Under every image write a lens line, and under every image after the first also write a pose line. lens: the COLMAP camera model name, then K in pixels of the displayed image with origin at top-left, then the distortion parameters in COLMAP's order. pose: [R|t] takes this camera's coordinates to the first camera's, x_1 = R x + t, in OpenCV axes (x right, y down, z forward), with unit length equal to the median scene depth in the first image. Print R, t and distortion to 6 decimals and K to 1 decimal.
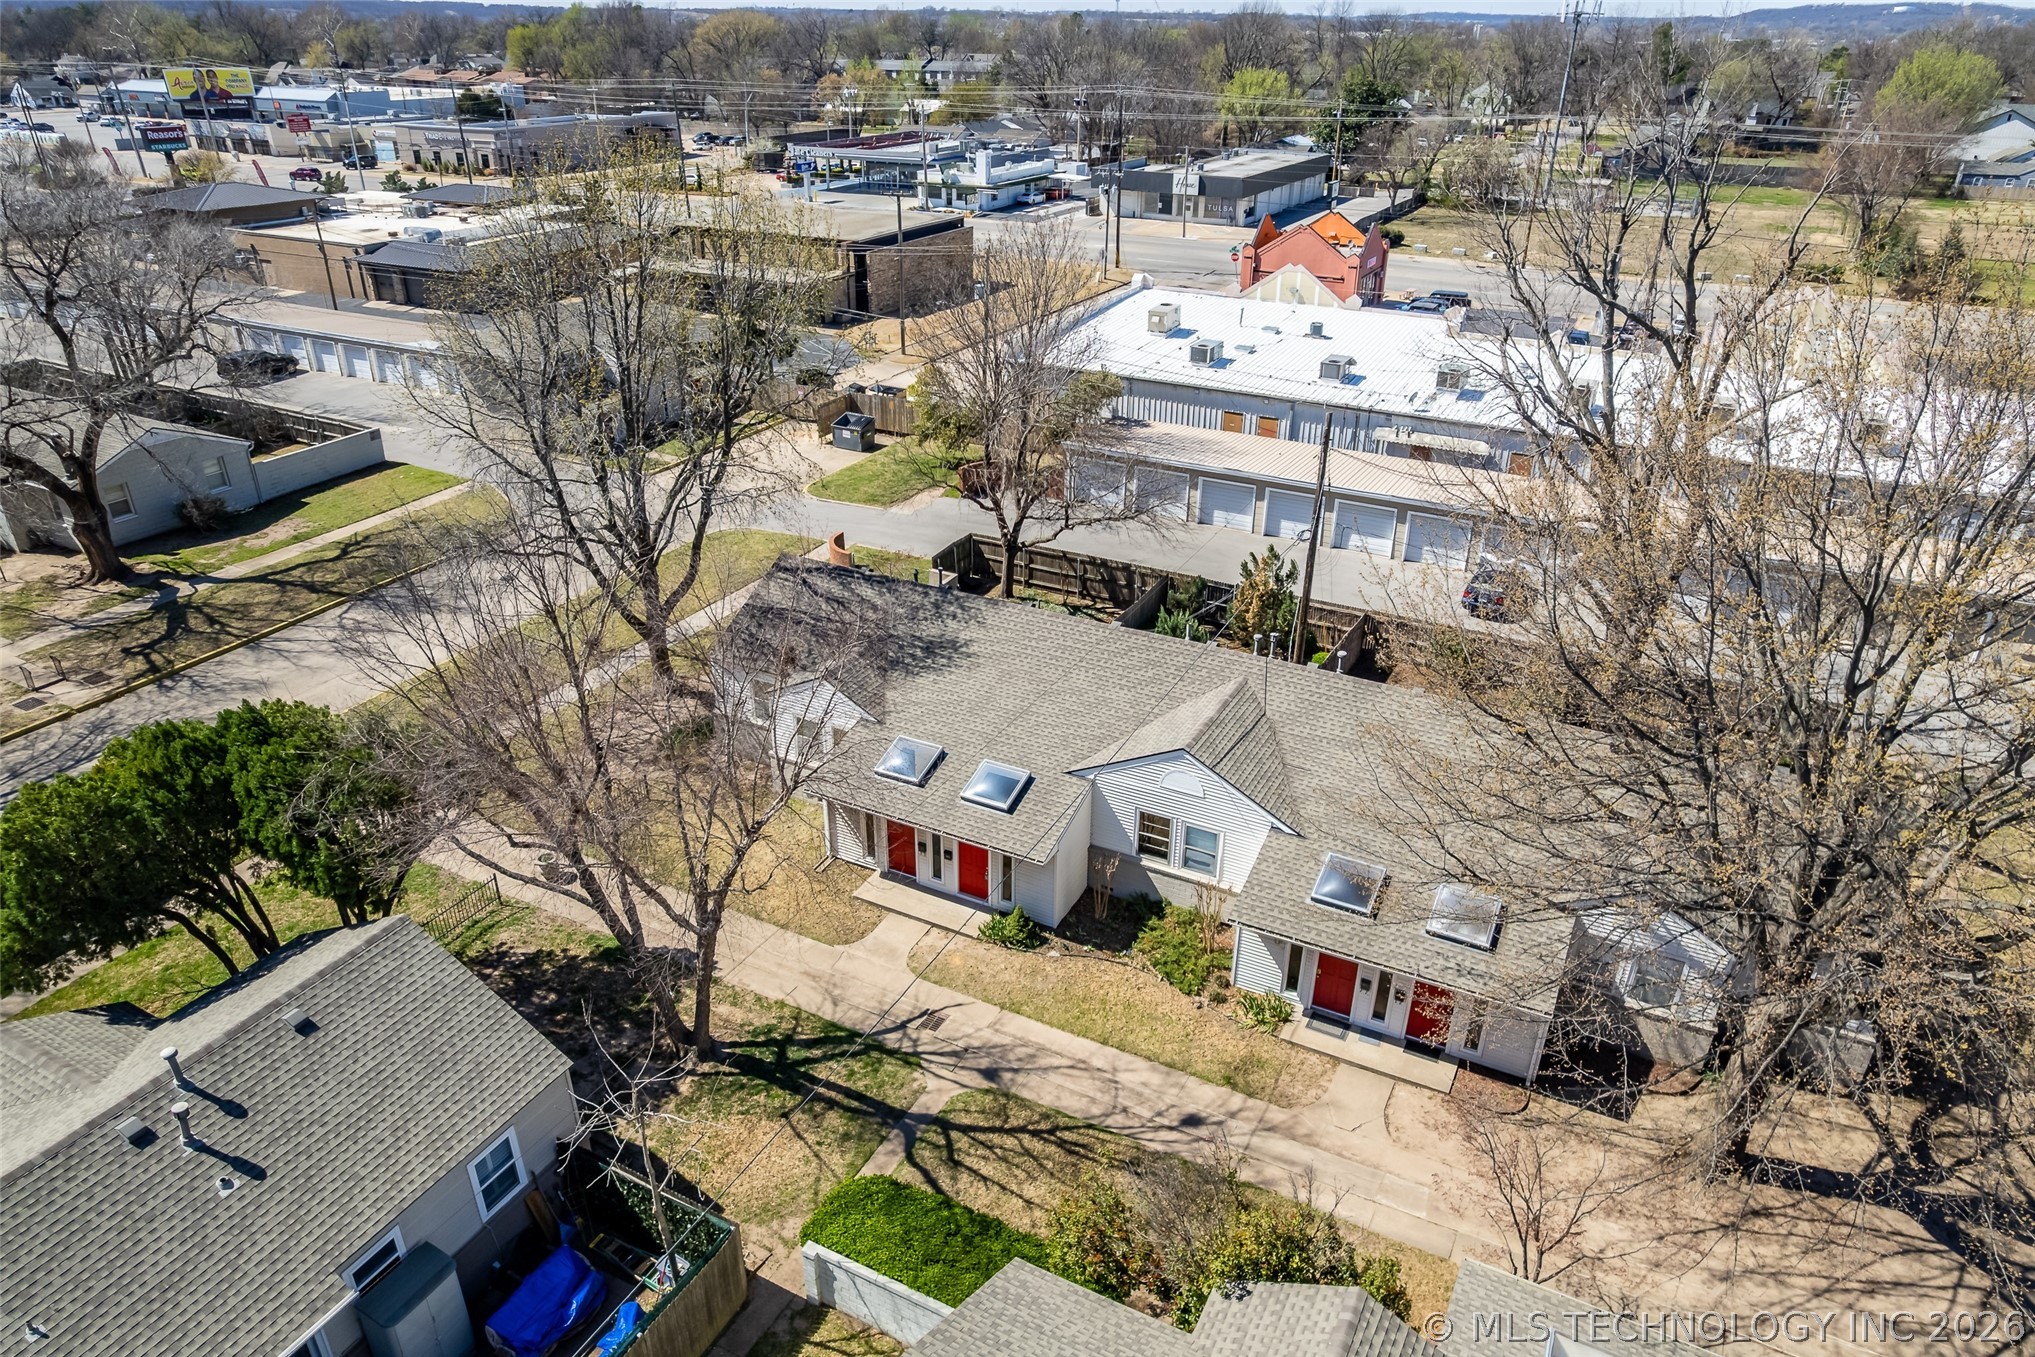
lens RADIAL K [[1296.0, 0, 1017.5], [0, 1296.0, 678.5], [0, 0, 1]] dist [-0.004657, 0.001515]
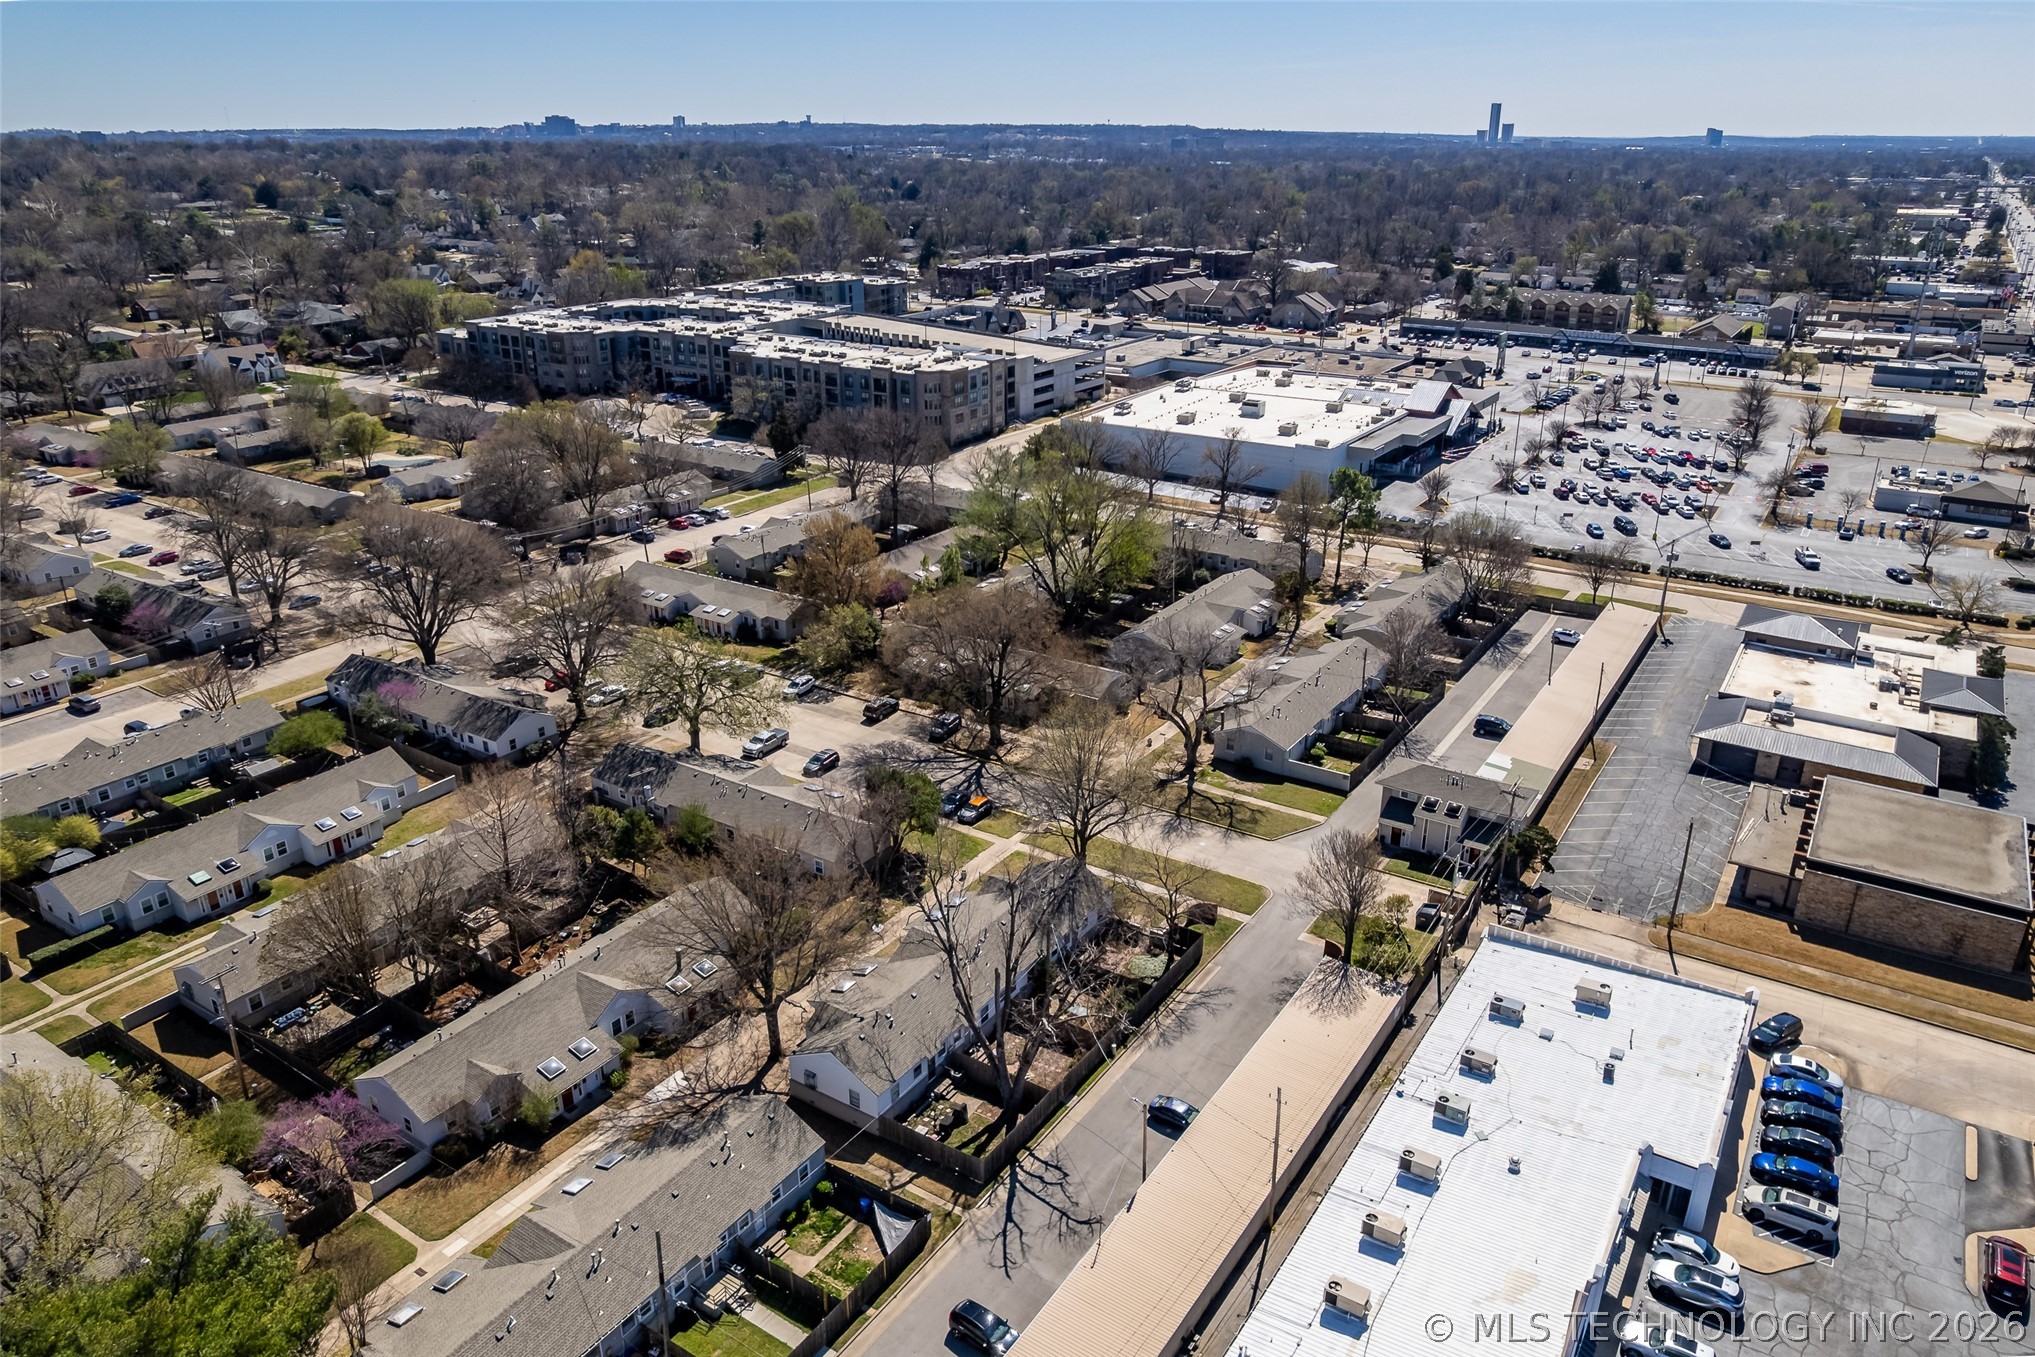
lens RADIAL K [[1388.3, 0, 1050.4], [0, 1388.3, 681.1], [0, 0, 1]] dist [-0.078927, 0.064342]
pose [[-0.077591, 0.368246, -0.926485, 1.770338], [-0.463917, 0.809216, 0.360487, -1.061270], [0.882474, 0.457782, 0.108048, 0.389739]]
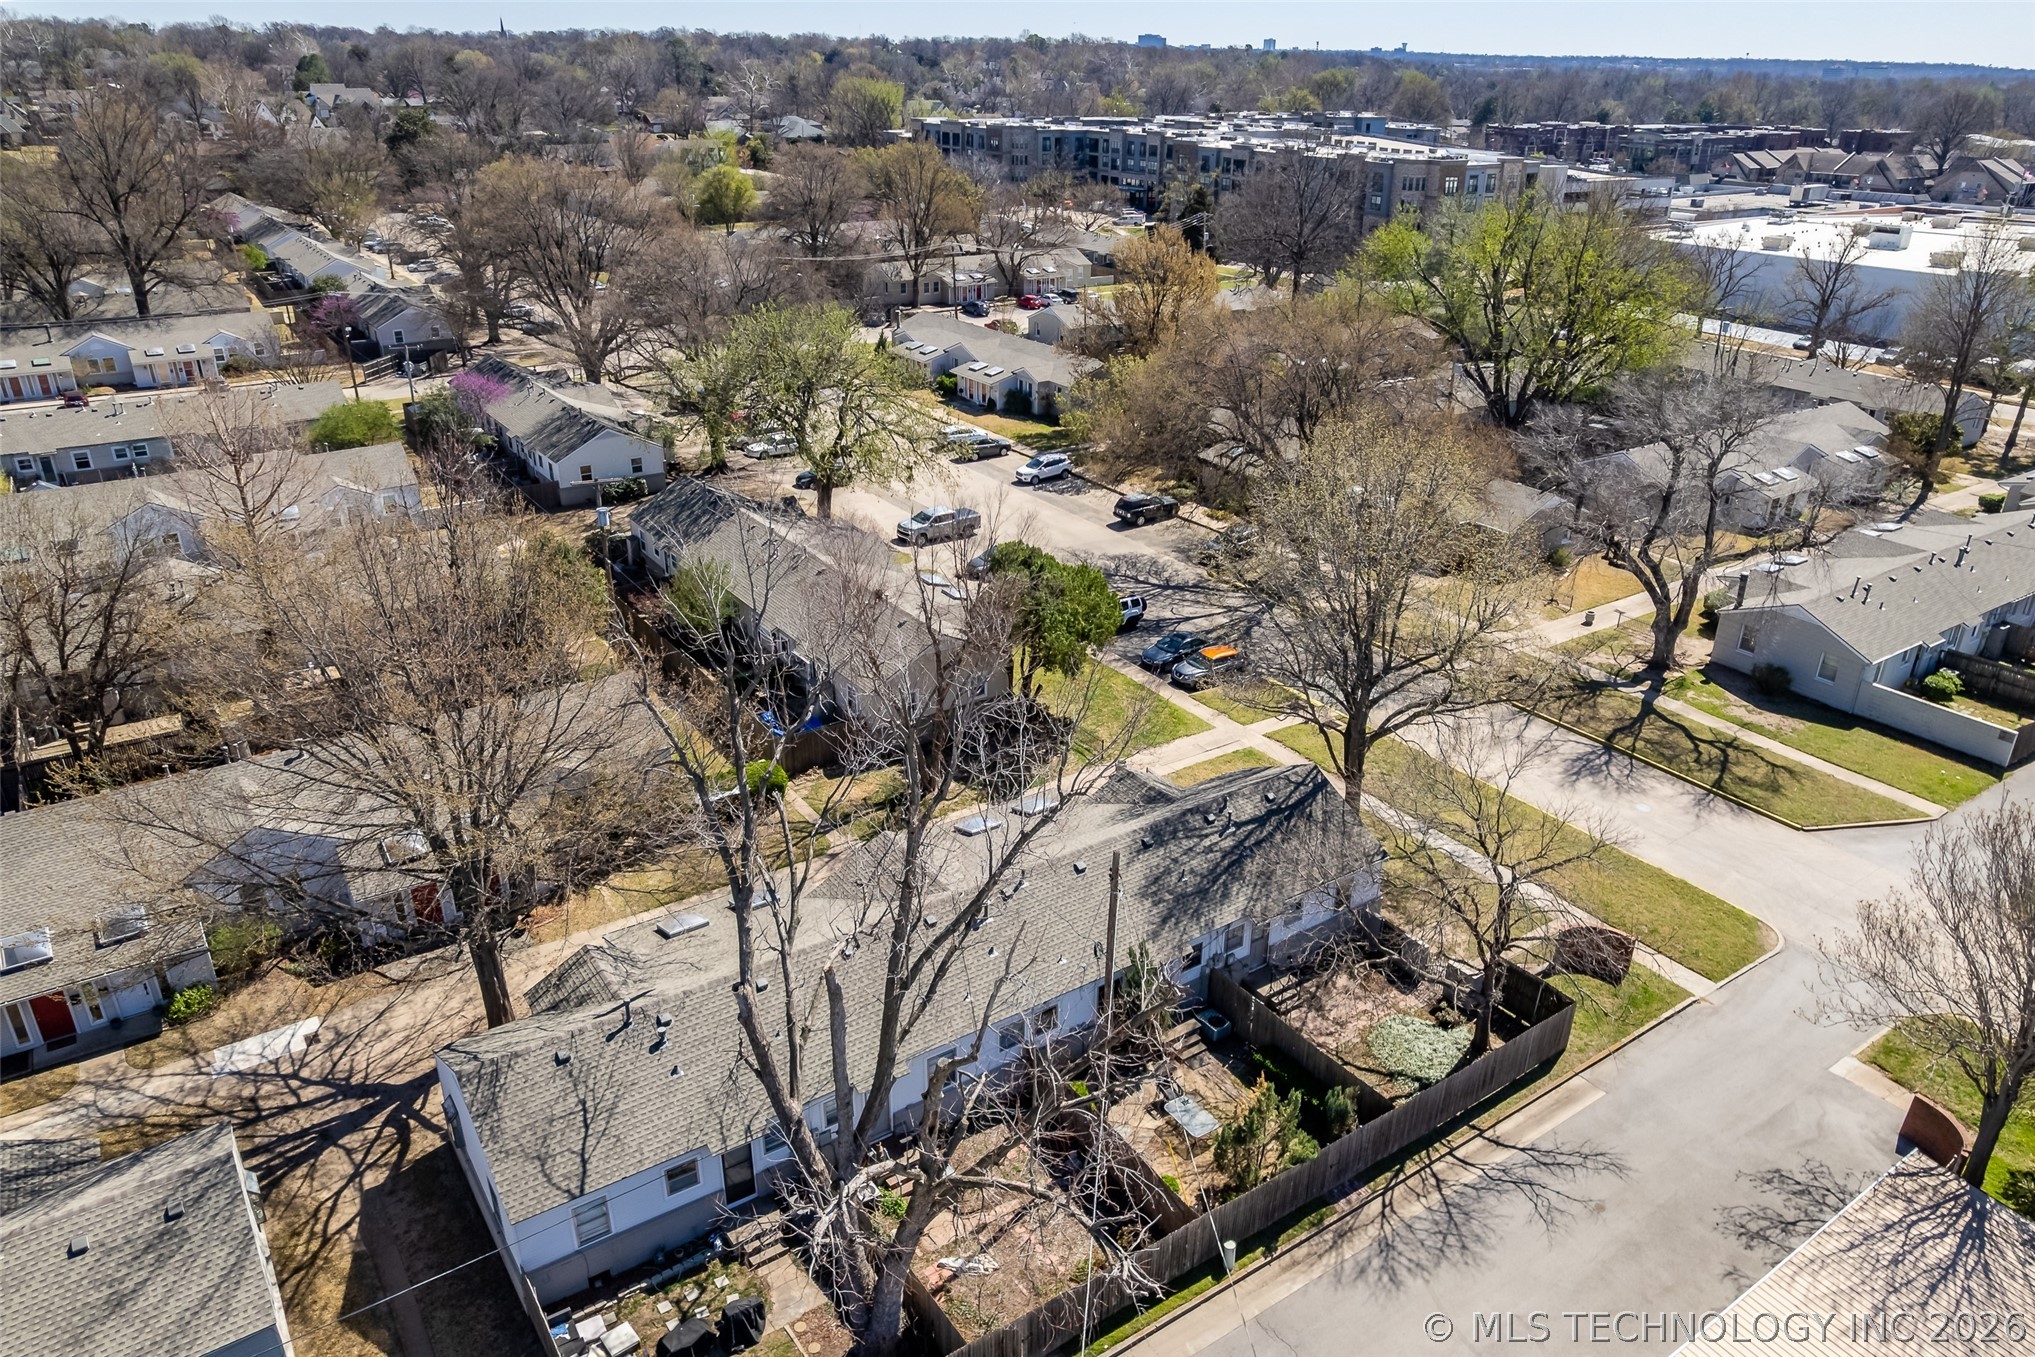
lens RADIAL K [[1388.3, 0, 1050.4], [0, 1388.3, 681.1], [0, 0, 1]] dist [-0.078927, 0.064342]
pose [[-0.460069, 0.352653, -0.814845, 0.711658], [-0.421108, 0.721285, 0.549923, -0.568873], [0.781668, 0.596141, -0.183336, 0.781127]]
